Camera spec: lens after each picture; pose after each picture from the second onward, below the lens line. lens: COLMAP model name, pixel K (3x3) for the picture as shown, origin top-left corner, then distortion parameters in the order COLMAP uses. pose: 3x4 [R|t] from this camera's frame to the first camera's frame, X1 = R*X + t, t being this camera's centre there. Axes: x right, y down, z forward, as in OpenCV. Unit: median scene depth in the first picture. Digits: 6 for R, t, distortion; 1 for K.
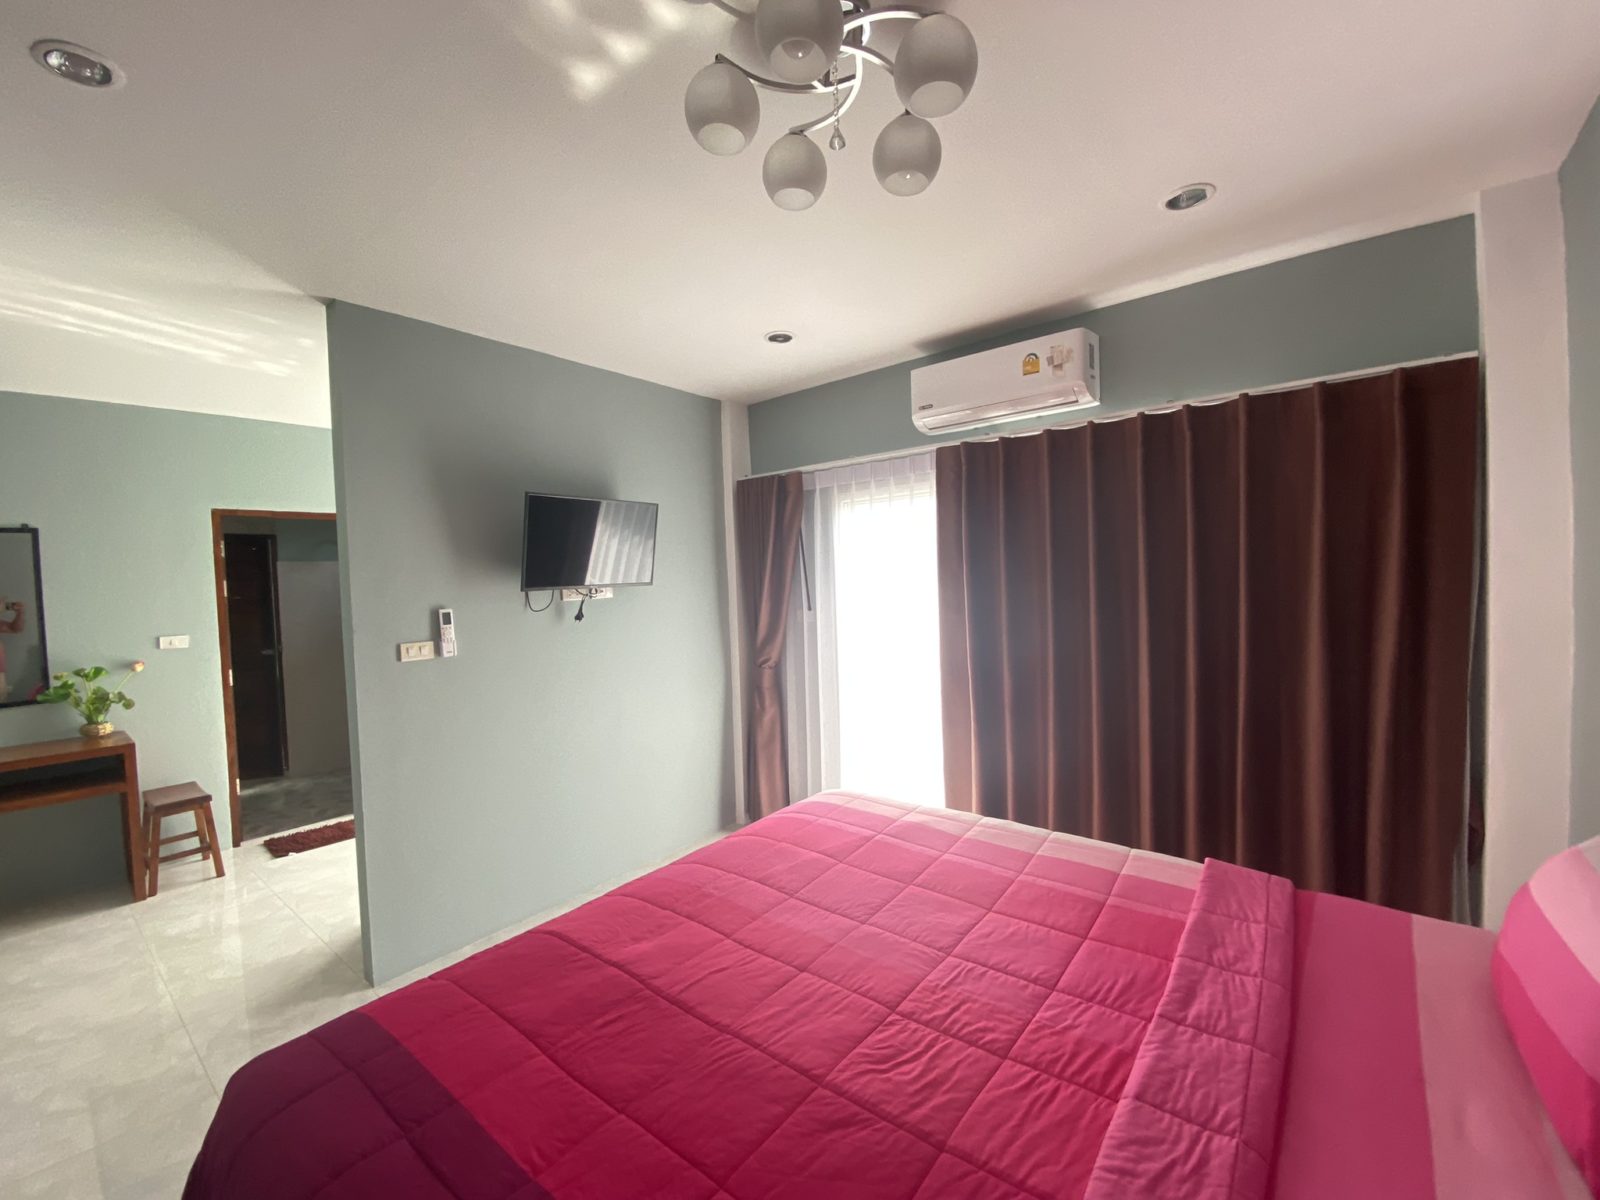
lens RADIAL K [[637.7, 0, 772.5], [0, 637.7, 598.4], [0, 0, 1]] dist [-0.003900, -0.006485]
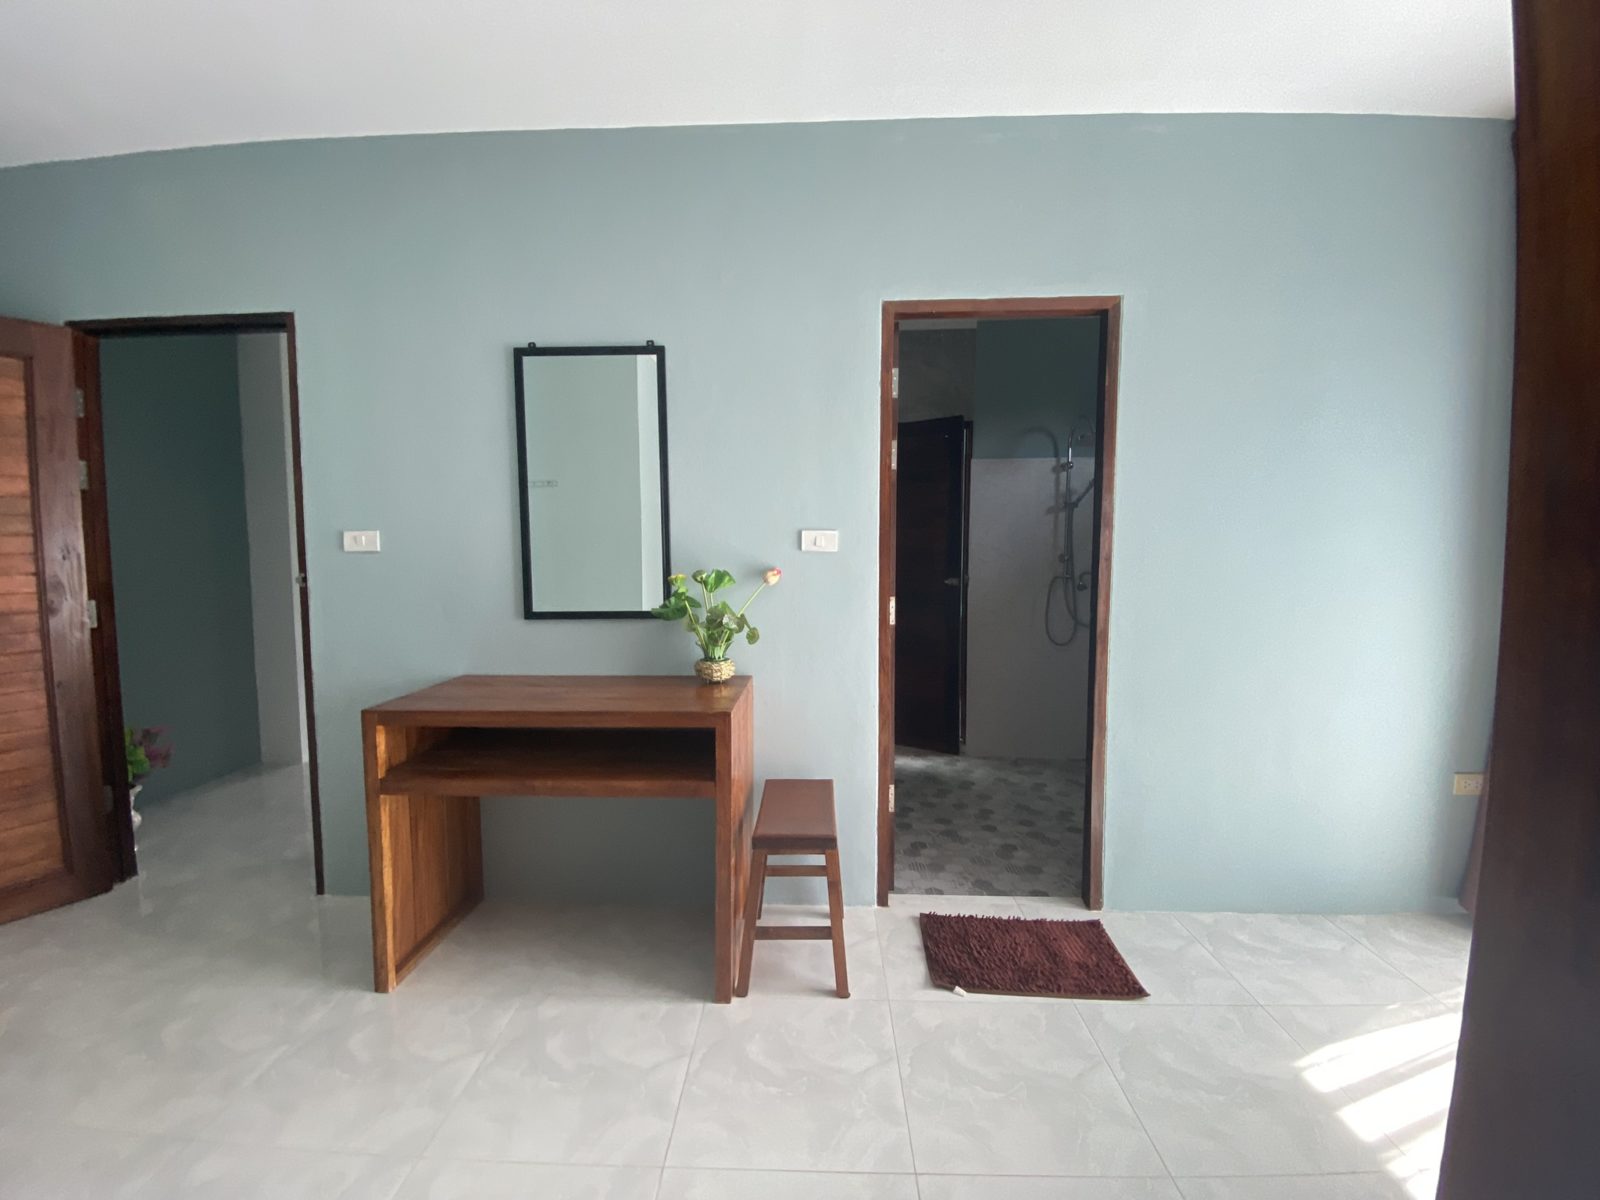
lens RADIAL K [[637.7, 0, 787.4], [0, 637.7, 589.6], [0, 0, 1]] dist [-0.003900, -0.006485]
pose [[0.592819, 0.084053, -0.800937, -0.504568], [-0.043904, 0.996433, 0.072073, 0.076232], [0.804138, -0.007562, 0.594394, 0.648020]]
